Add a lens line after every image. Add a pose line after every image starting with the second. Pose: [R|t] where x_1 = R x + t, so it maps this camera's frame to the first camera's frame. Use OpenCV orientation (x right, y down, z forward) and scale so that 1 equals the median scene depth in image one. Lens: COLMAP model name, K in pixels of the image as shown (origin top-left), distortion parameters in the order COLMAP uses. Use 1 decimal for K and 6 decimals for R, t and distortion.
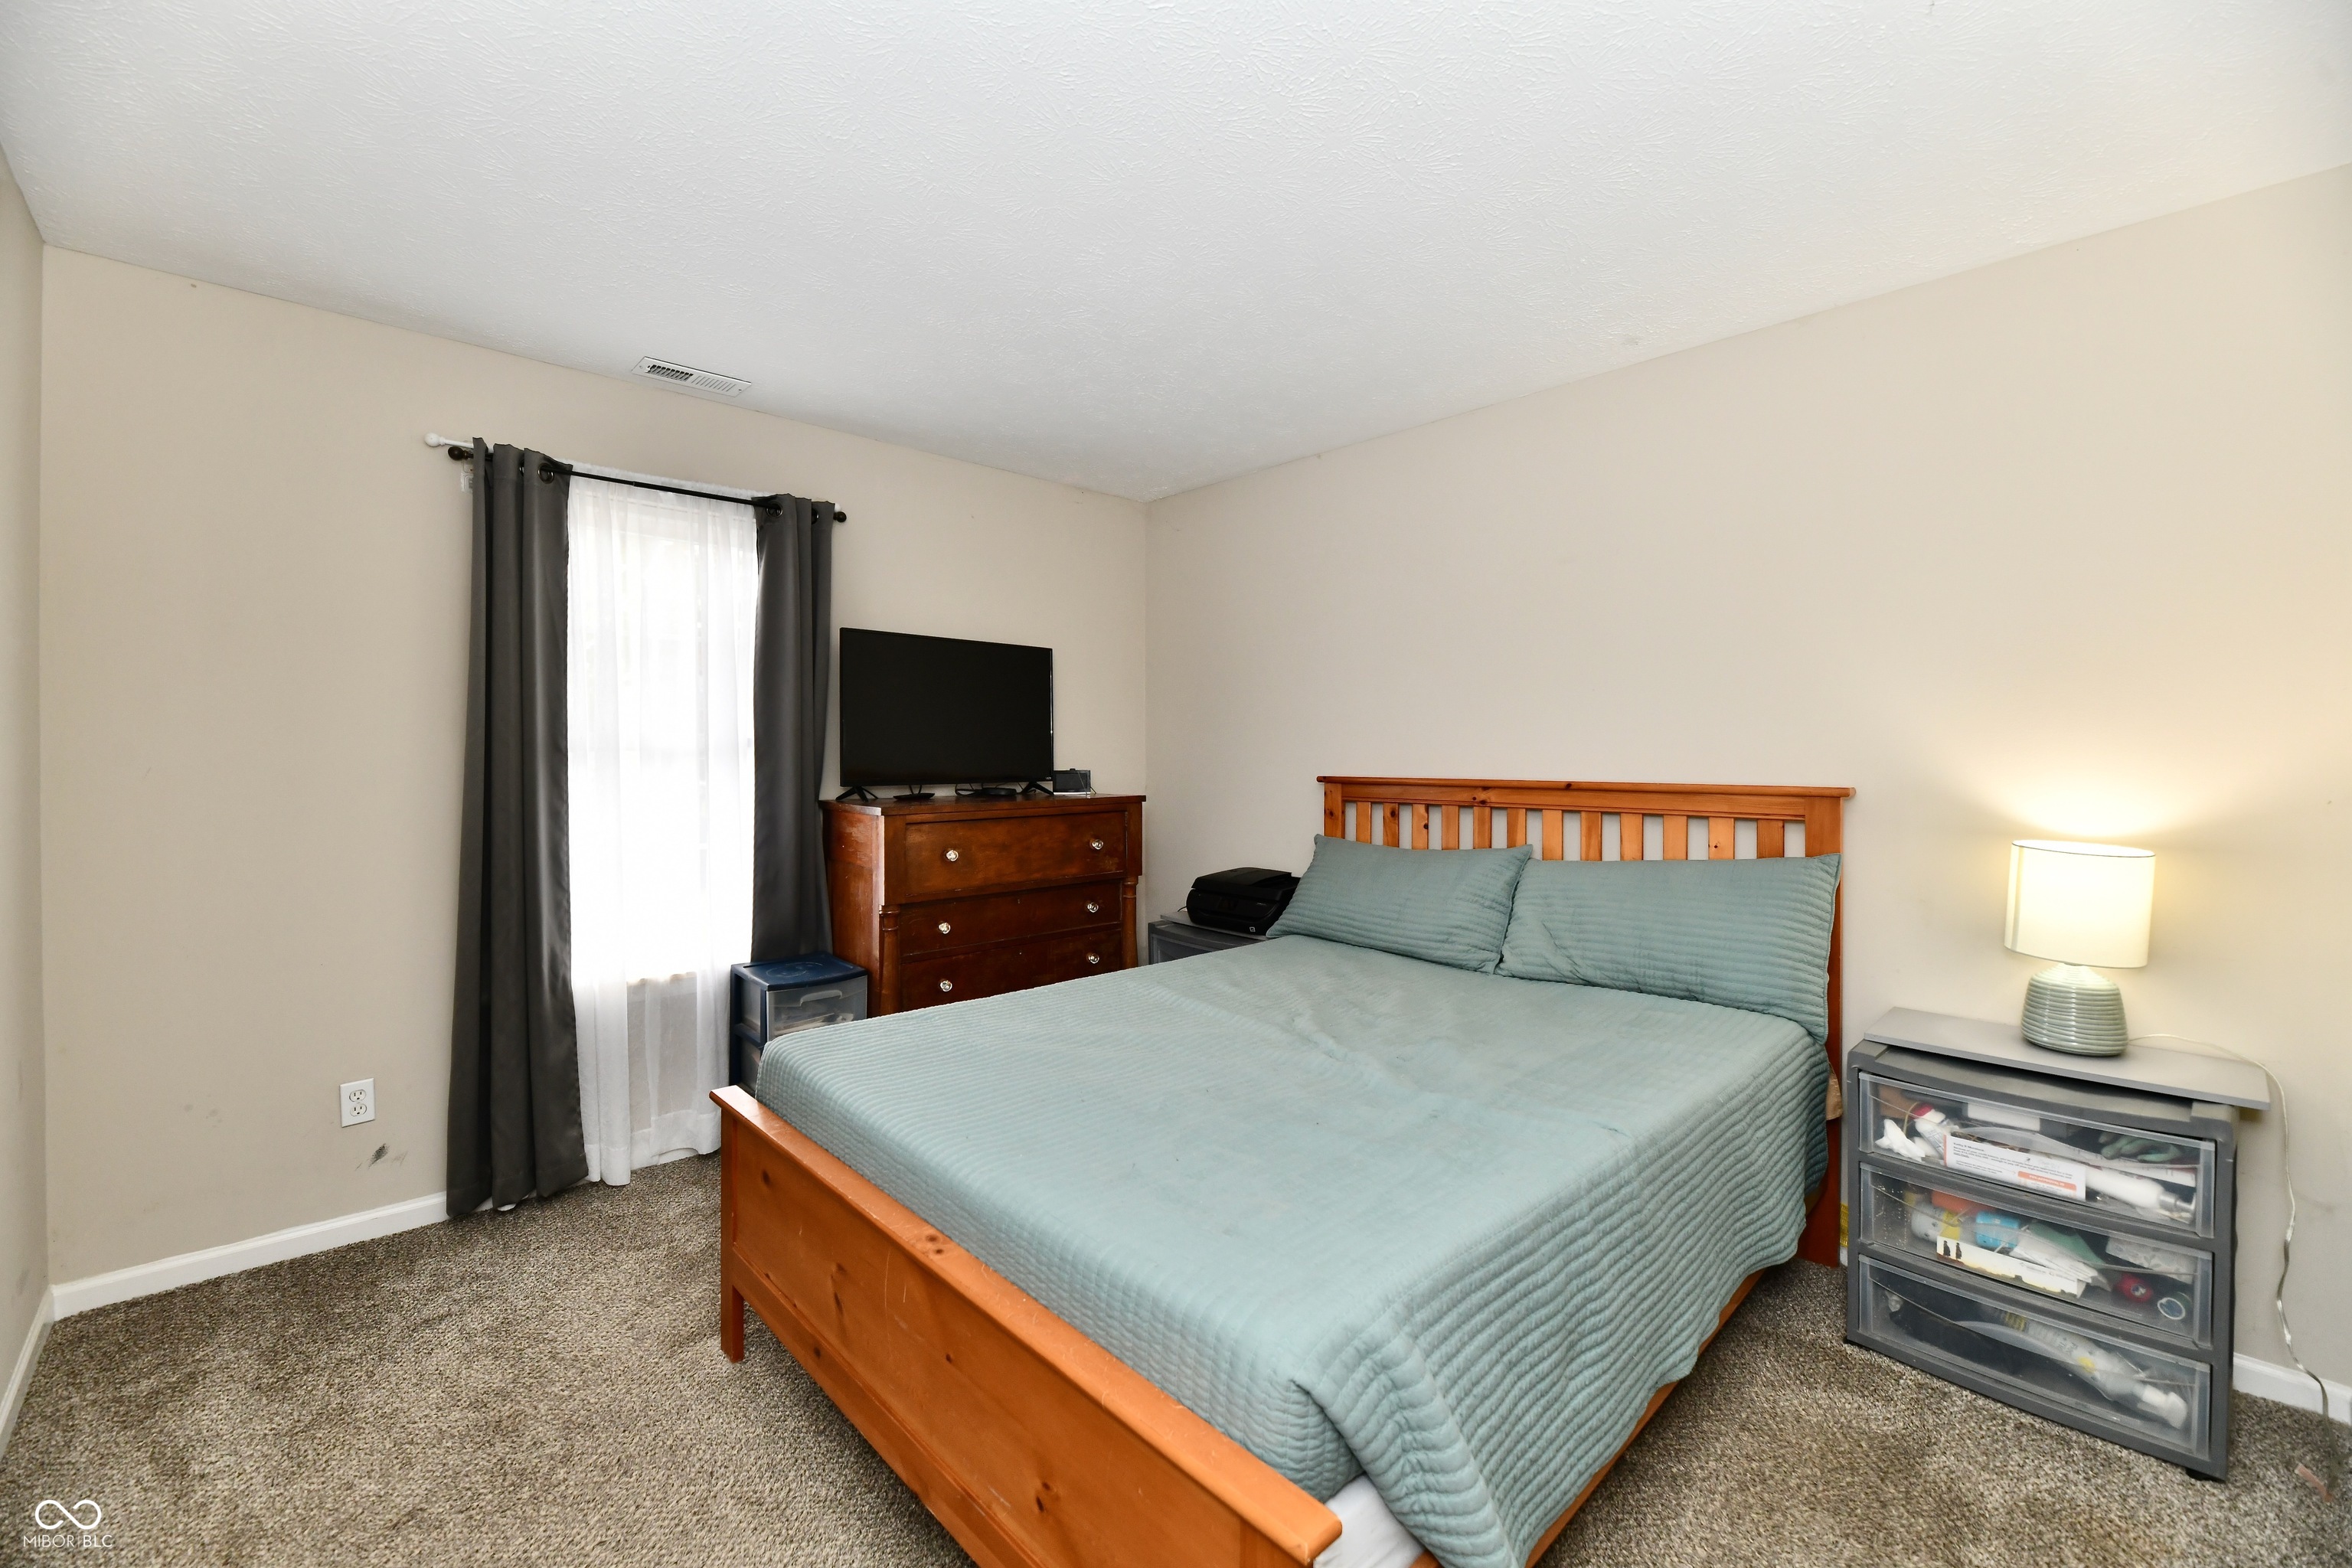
lens RADIAL K [[980.2, 0, 1160.3], [0, 980.2, 768.7], [0, 0, 1]] dist [0.000451, -0.003340]
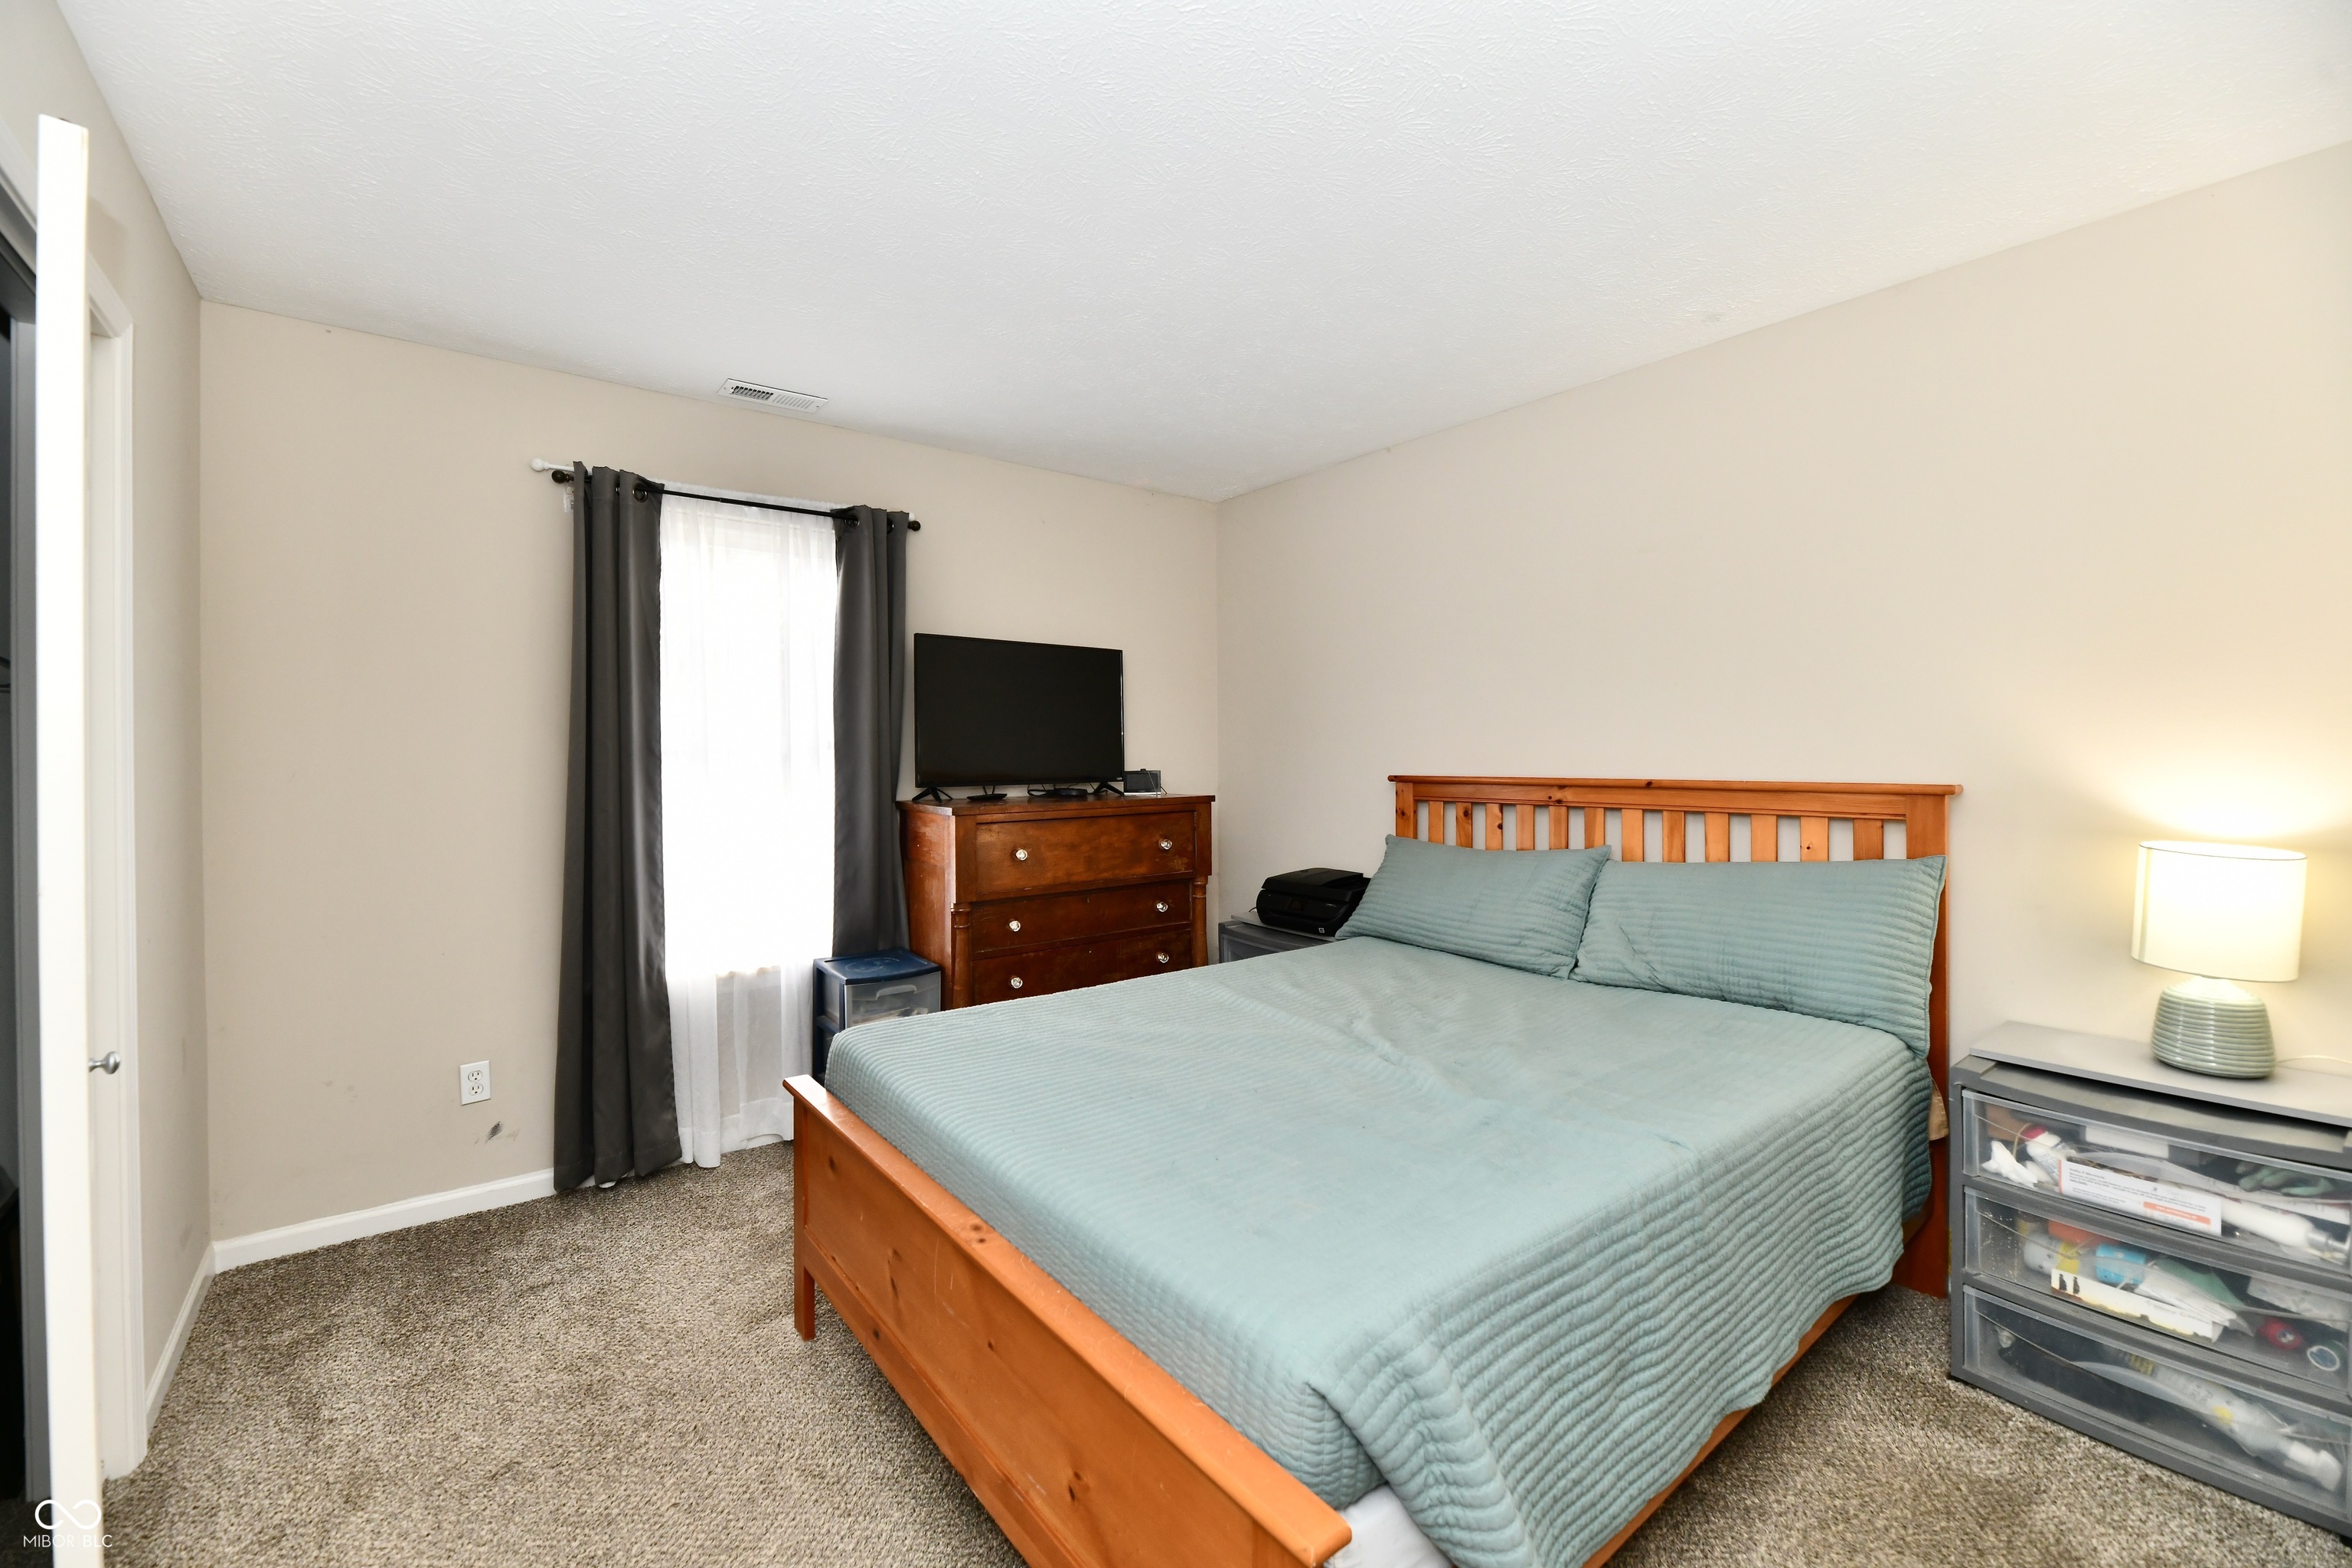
lens RADIAL K [[980.2, 0, 1160.3], [0, 980.2, 768.7], [0, 0, 1]] dist [0.000451, -0.003340]
pose [[0.995432, -0.005224, -0.095329, 0.041823], [0.005177, 0.999986, -0.000741, 0.000719], [0.095331, 0.000244, 0.995446, -0.001270]]
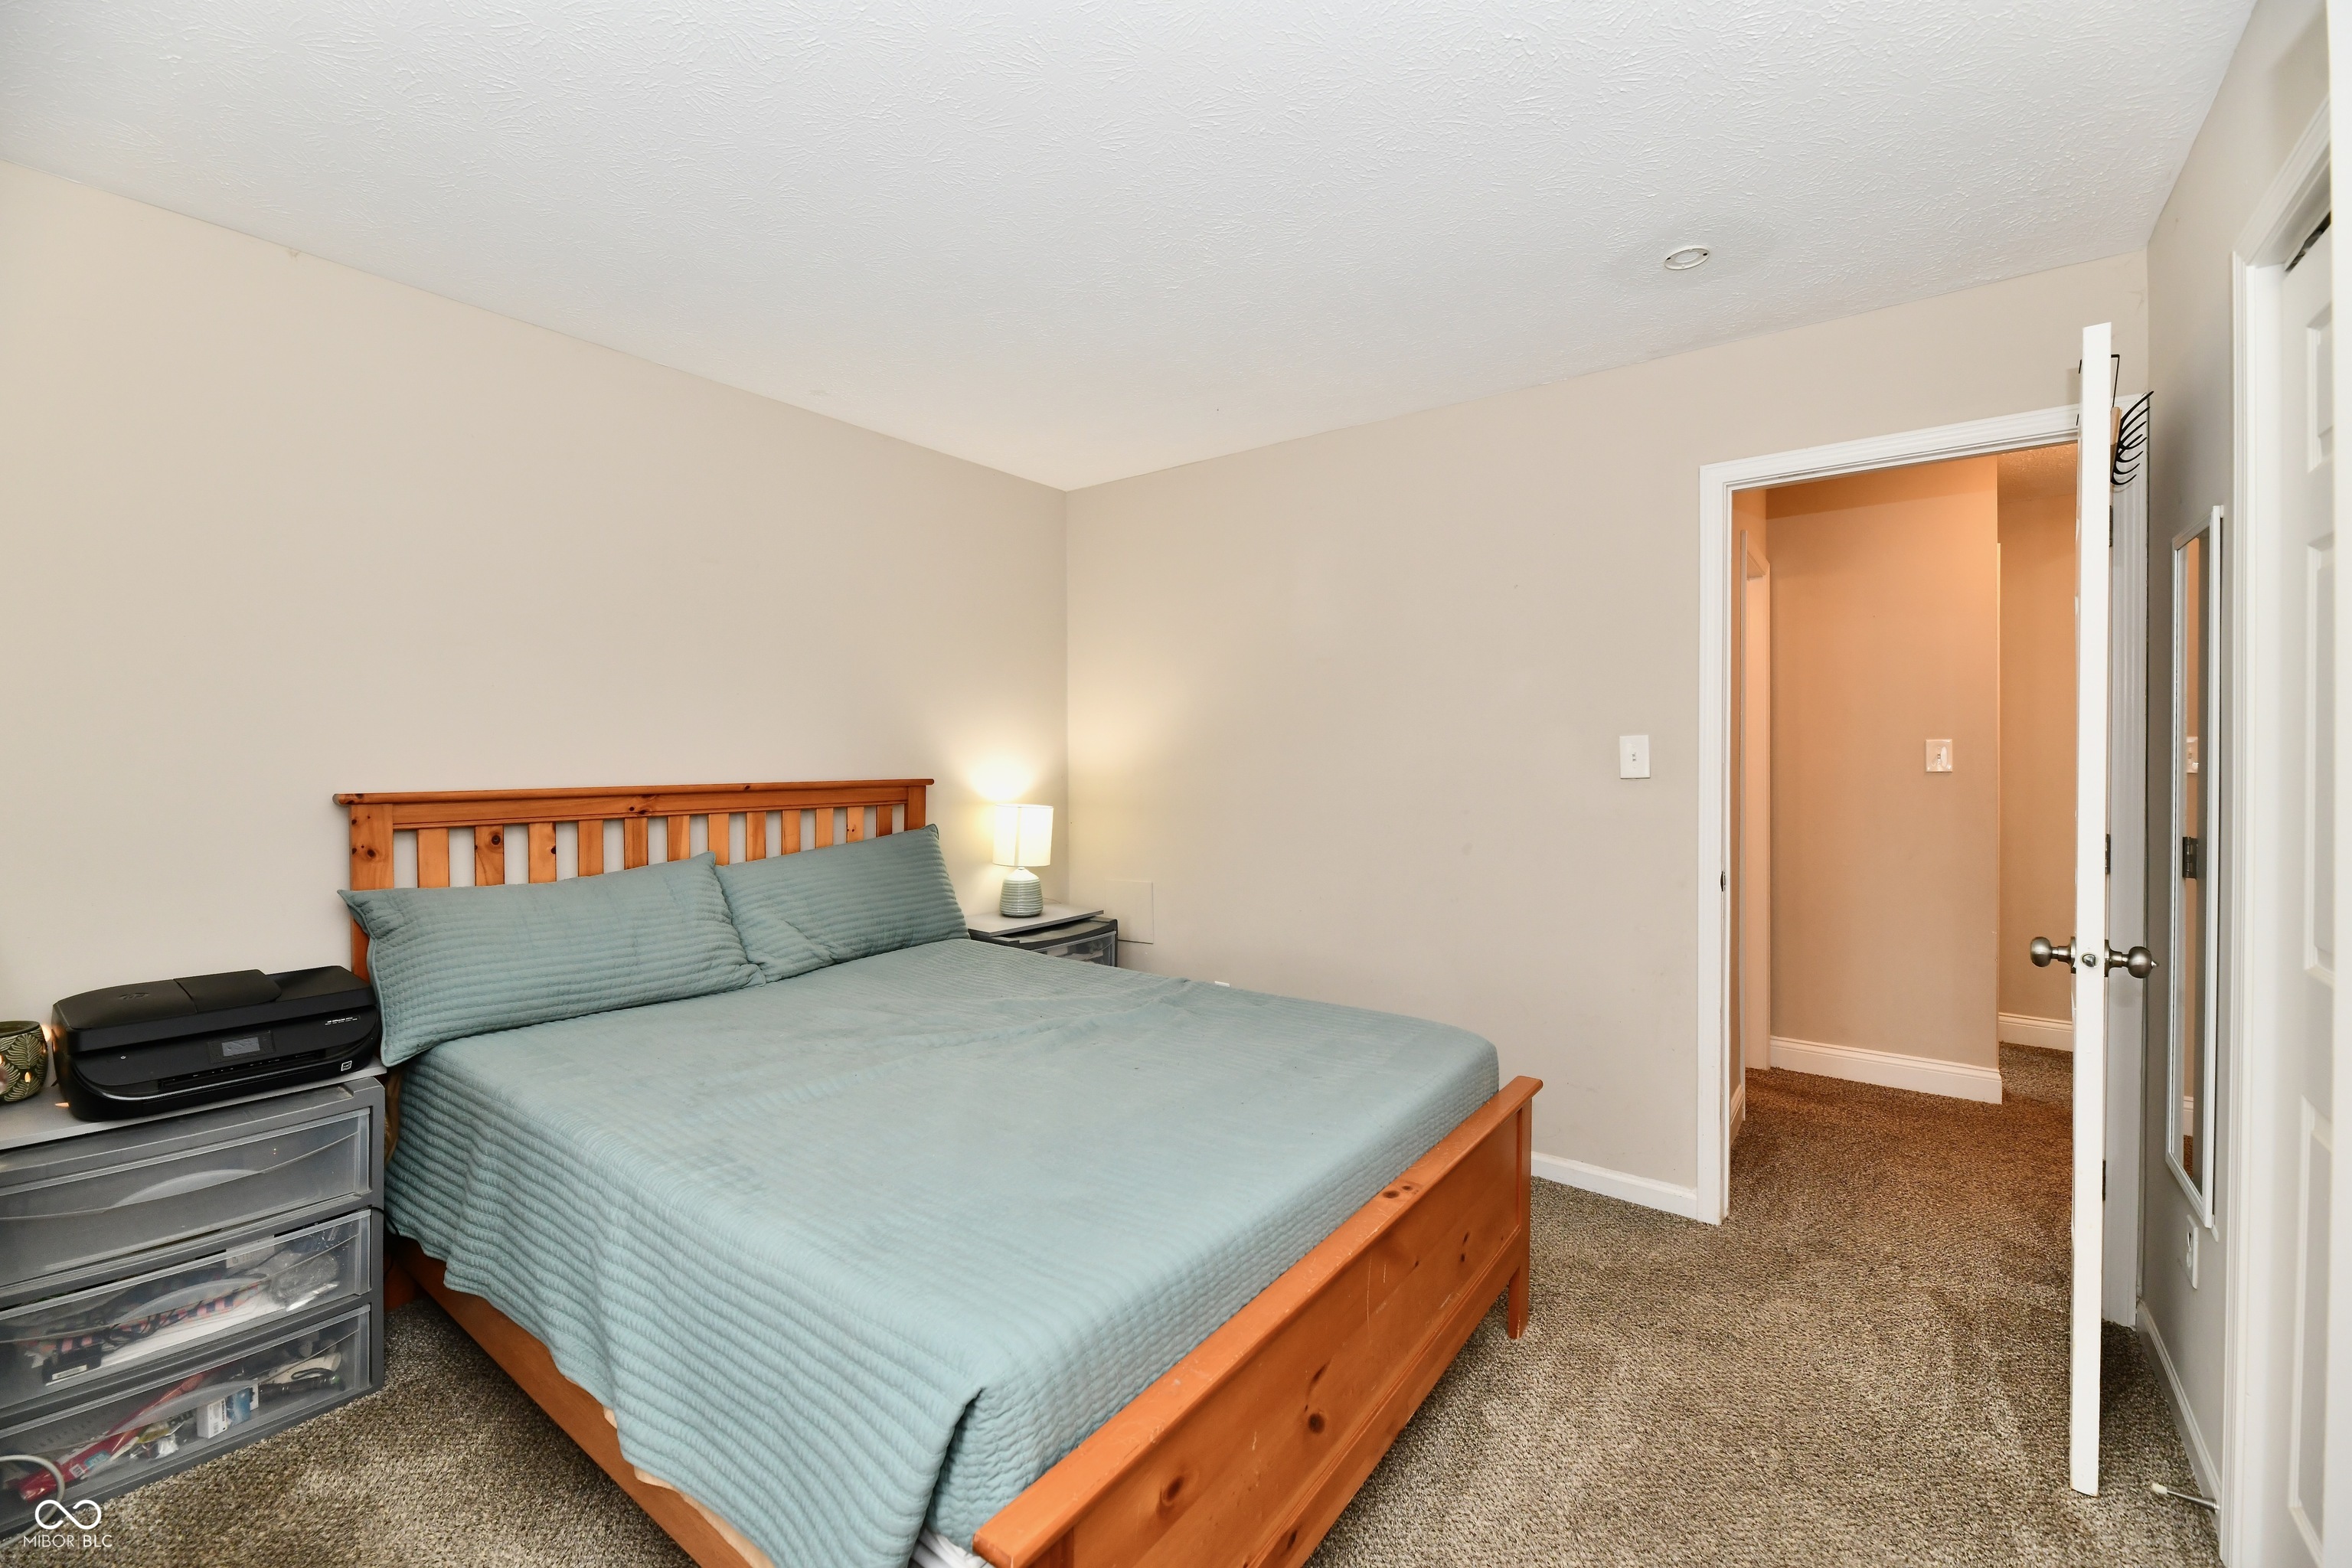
lens RADIAL K [[980.2, 0, 1160.3], [0, 980.2, 768.7], [0, 0, 1]] dist [0.000451, -0.003340]
pose [[-0.173026, -0.018520, 0.984743, -0.866094], [0.018660, 0.999582, 0.022077, -0.022018], [-0.984741, 0.022196, -0.172608, 0.988597]]
